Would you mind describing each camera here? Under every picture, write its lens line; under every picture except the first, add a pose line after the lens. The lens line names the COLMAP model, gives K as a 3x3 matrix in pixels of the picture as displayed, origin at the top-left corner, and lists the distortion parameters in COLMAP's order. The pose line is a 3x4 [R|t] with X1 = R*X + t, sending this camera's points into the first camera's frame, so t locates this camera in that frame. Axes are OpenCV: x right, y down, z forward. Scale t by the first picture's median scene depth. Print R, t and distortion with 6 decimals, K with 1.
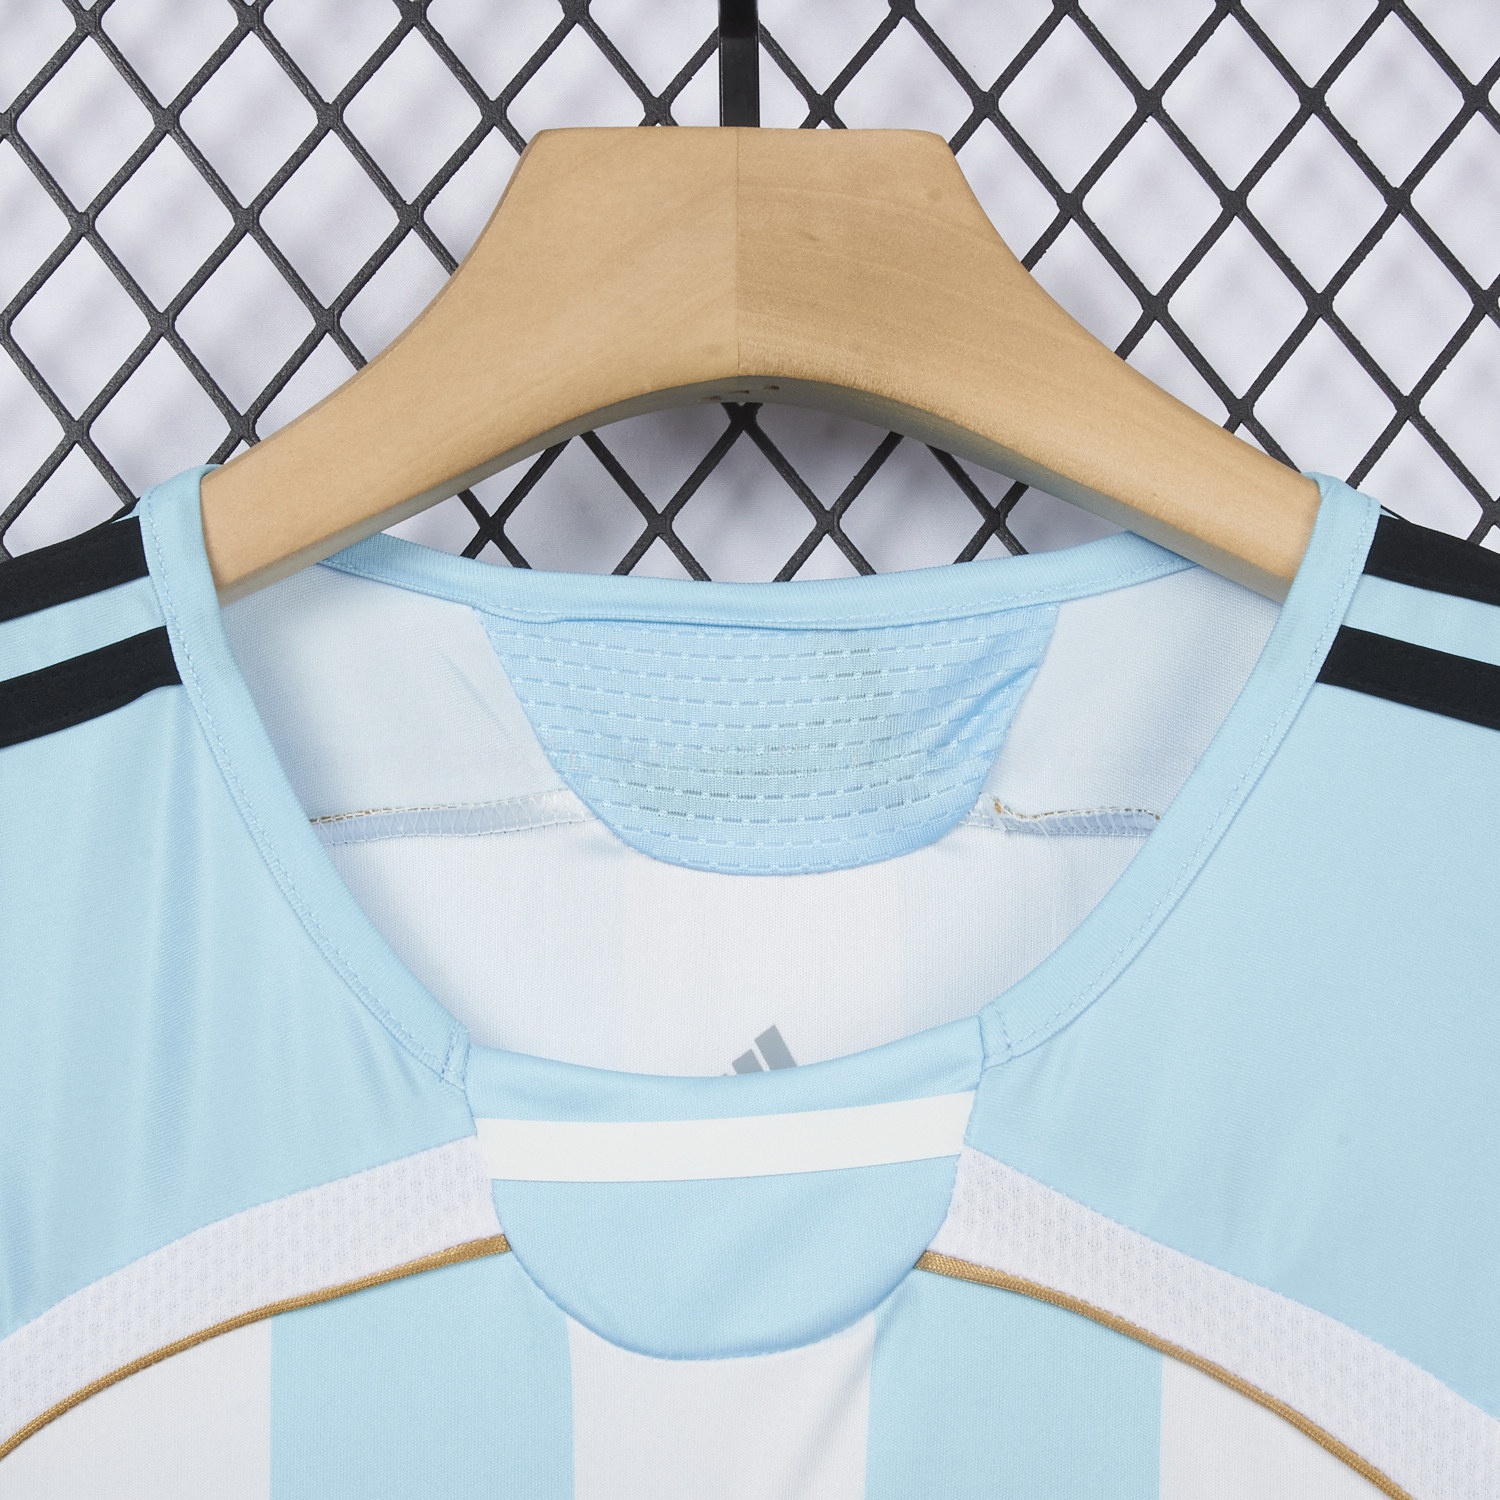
lens RADIAL K [[4602.1, 0, 750.0], [0, 4602.1, 750.0], [0, 0, 1]] dist [-0.118757, 0.831713]
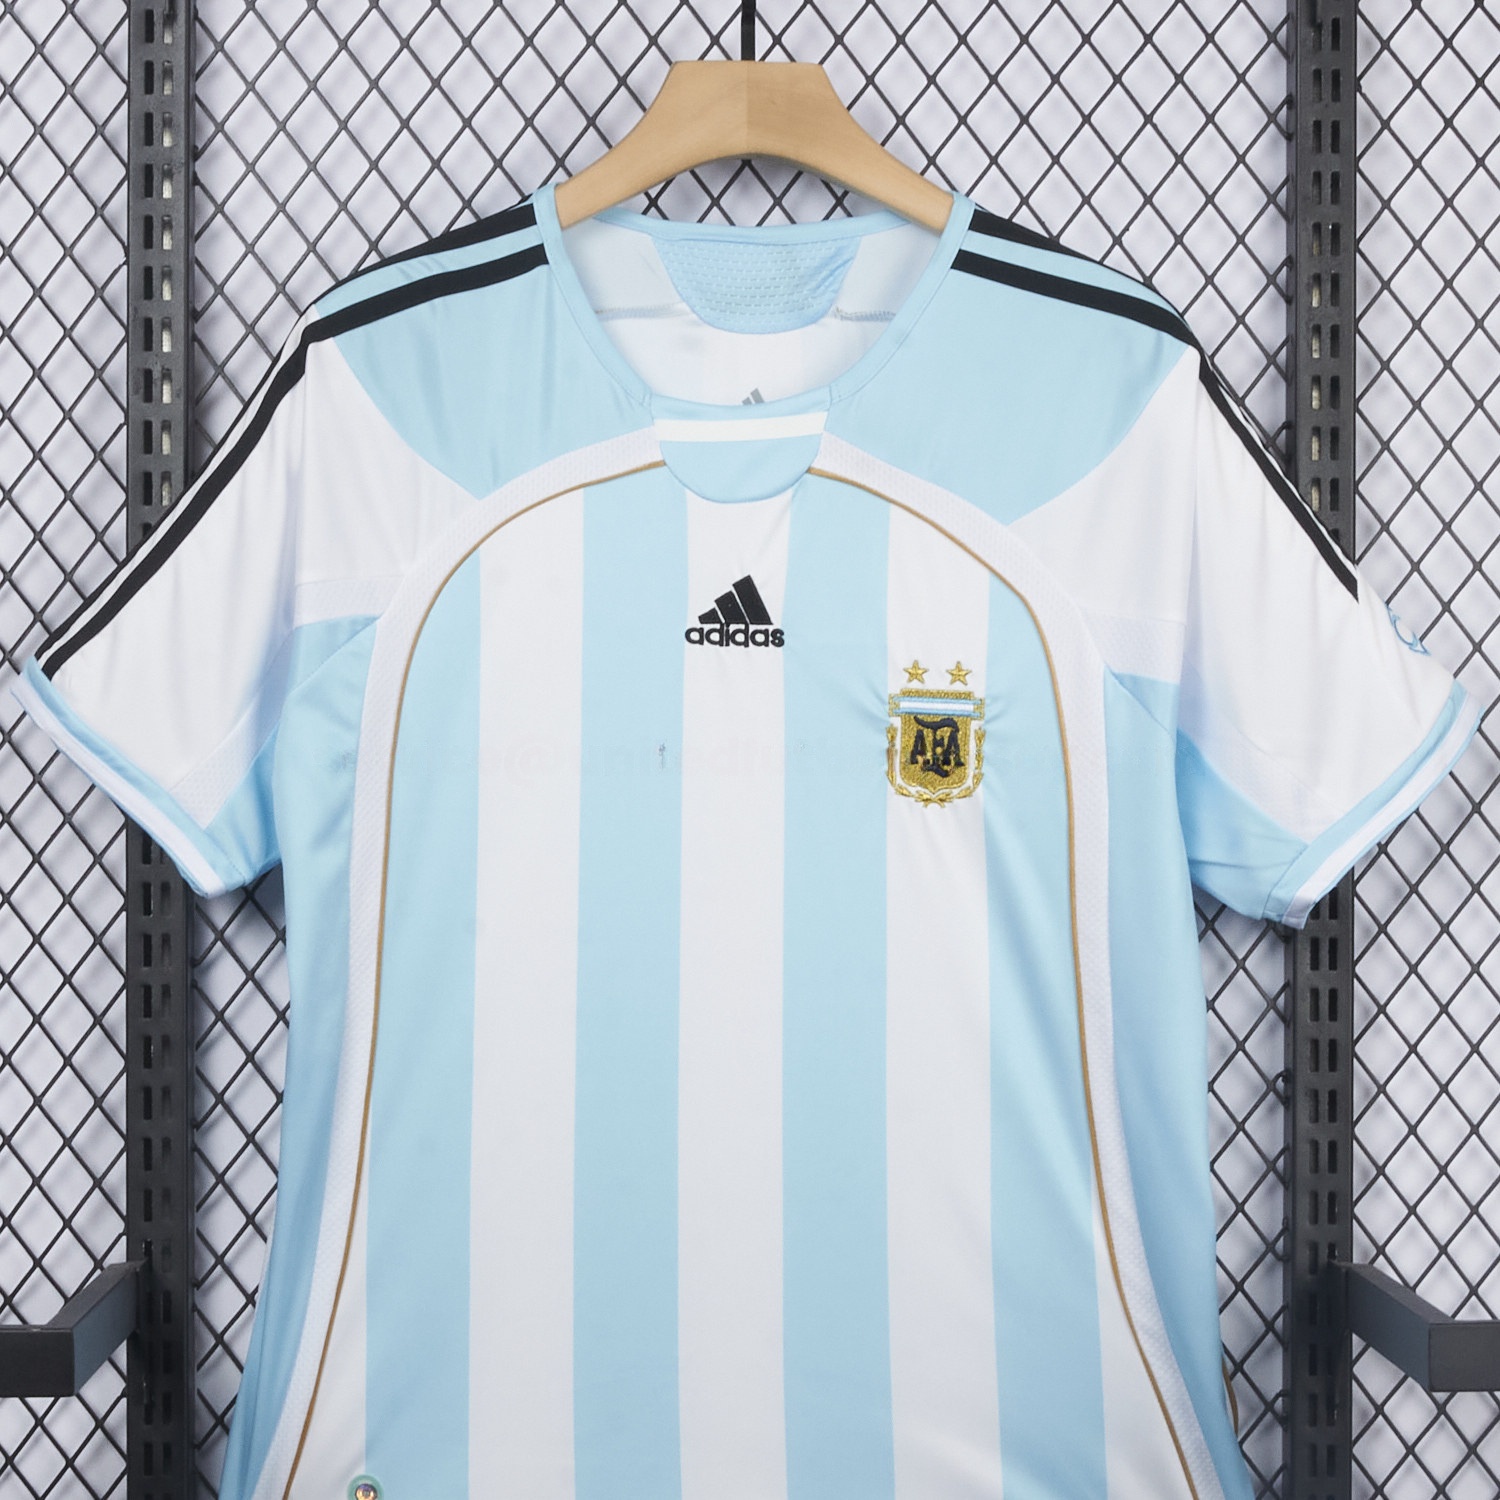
lens RADIAL K [[2657.6, 0, 750.0], [0, 2657.6, 750.0], [0, 0, 1]] dist [-0.020238, 0.004819]
pose [[0.999827, 0.008015, 0.016799, -0.024588], [-0.011074, 0.981578, 0.190738, -0.032766], [-0.014961, -0.190891, 0.981497, -0.637254]]
